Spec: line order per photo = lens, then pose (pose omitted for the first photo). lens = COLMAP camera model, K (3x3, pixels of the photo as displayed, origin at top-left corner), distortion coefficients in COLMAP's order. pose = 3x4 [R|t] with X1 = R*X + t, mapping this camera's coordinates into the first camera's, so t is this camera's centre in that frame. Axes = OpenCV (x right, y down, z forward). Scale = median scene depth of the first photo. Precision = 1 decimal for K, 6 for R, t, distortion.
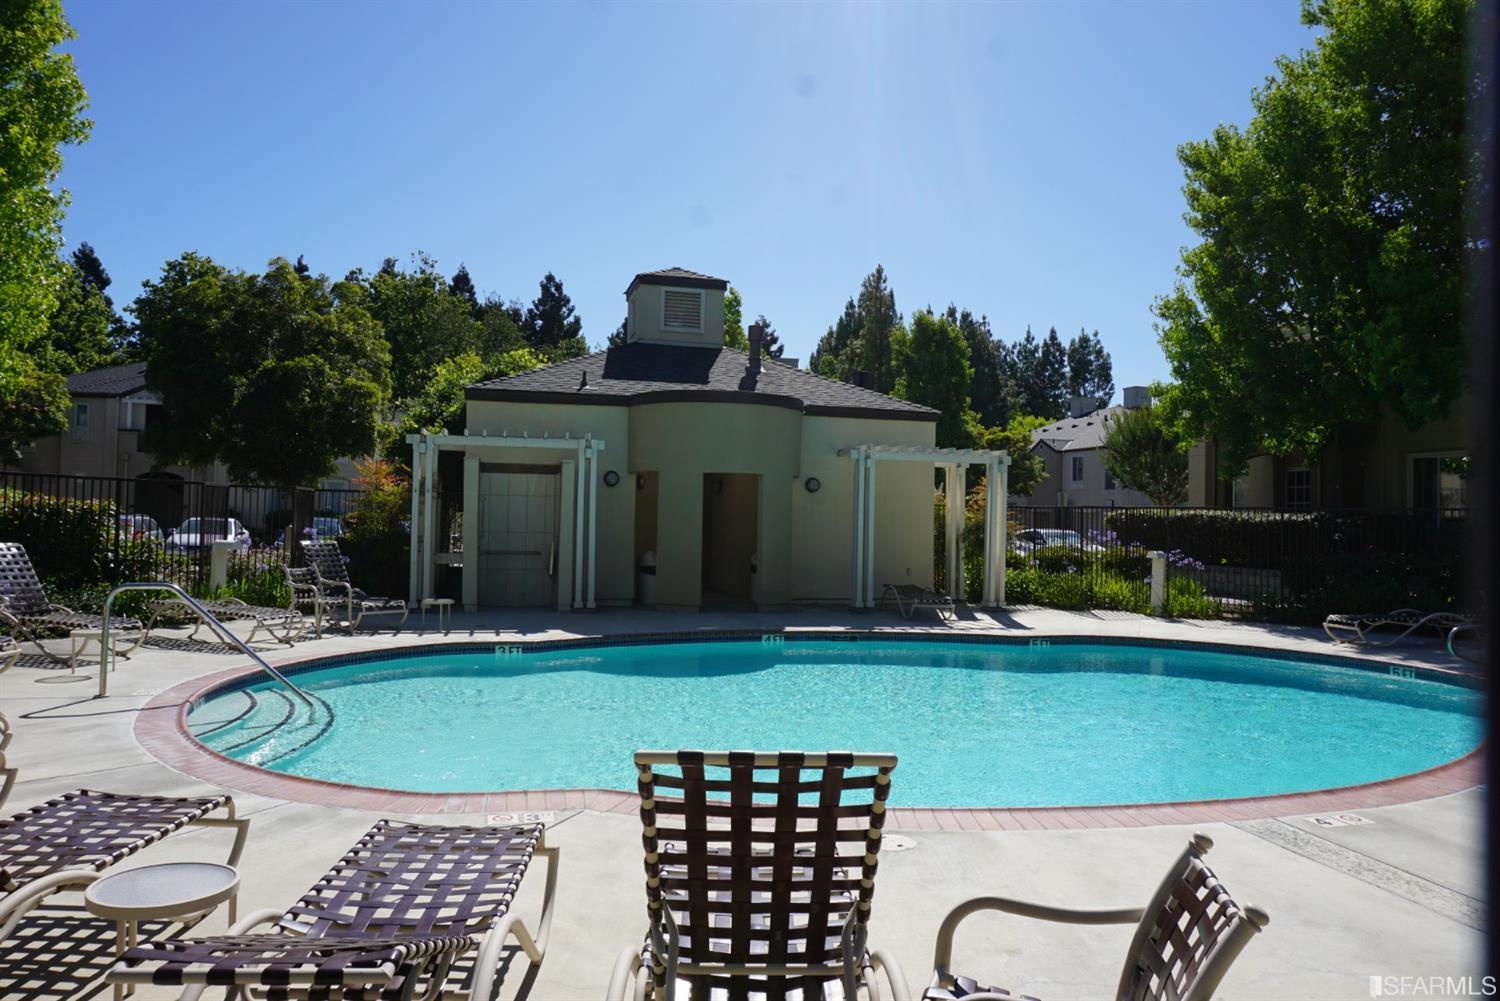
lens RADIAL K [[1042.5, 0, 750.0], [0, 1042.5, 500.5], [0, 0, 1]] dist [-0.007385, 0.000050]
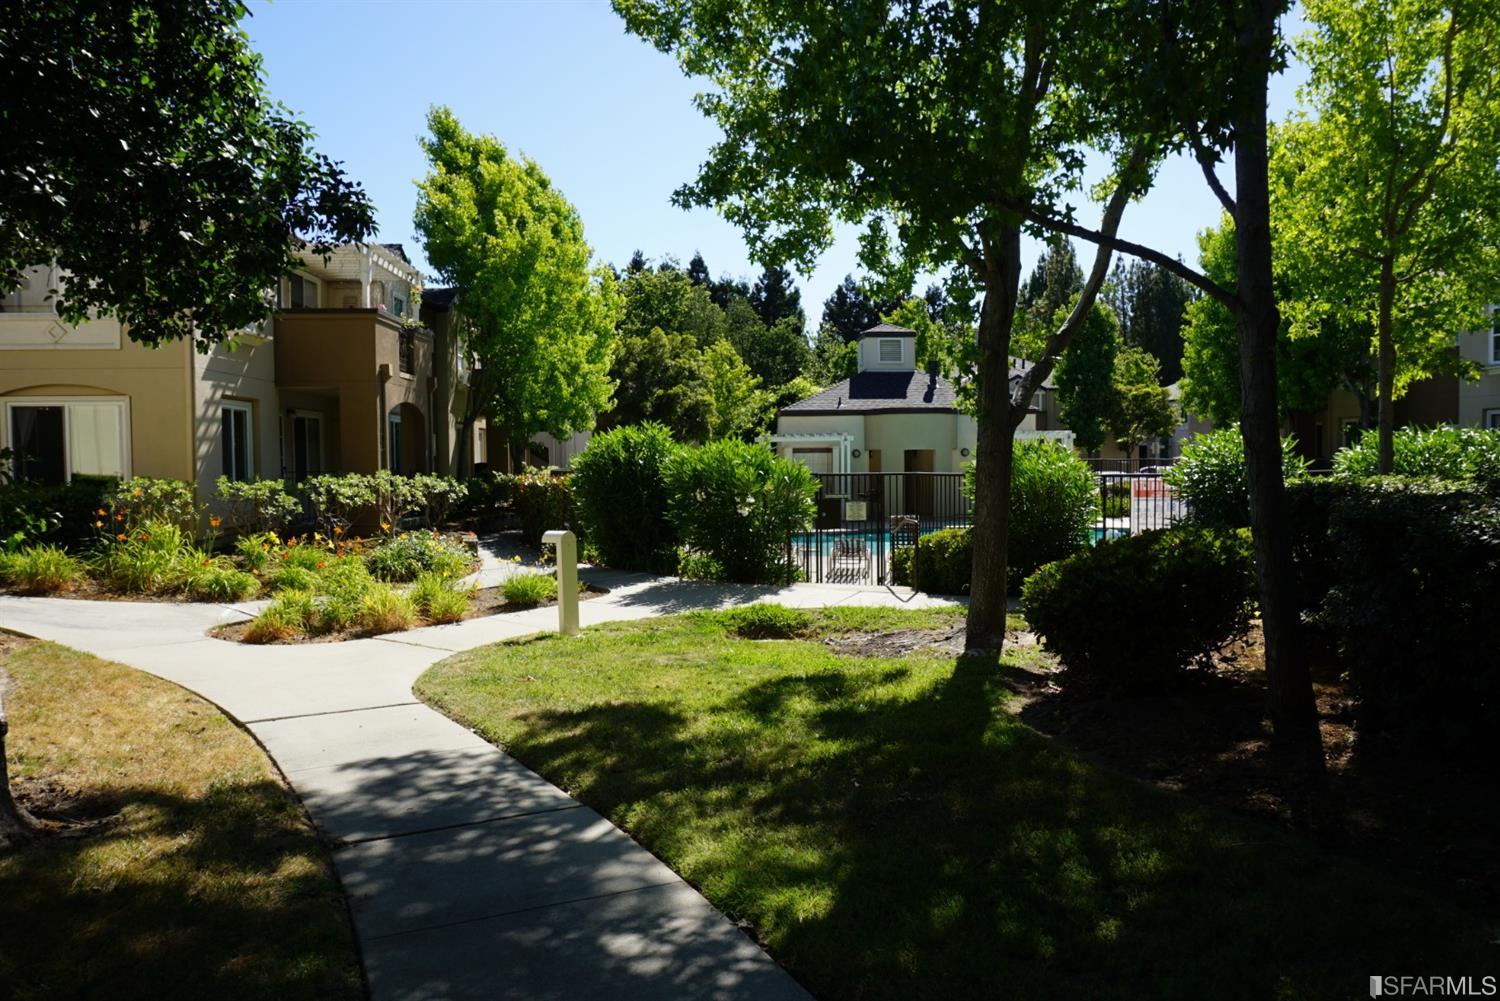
lens RADIAL K [[1042.5, 0, 750.0], [0, 1042.5, 500.5], [0, 0, 1]] dist [-0.007385, 0.000050]
pose [[0.979165, -0.025976, -0.201397, 0.047808], [0.038144, 0.997658, 0.056774, -0.041385], [0.199451, -0.063273, 0.977863, -0.743013]]
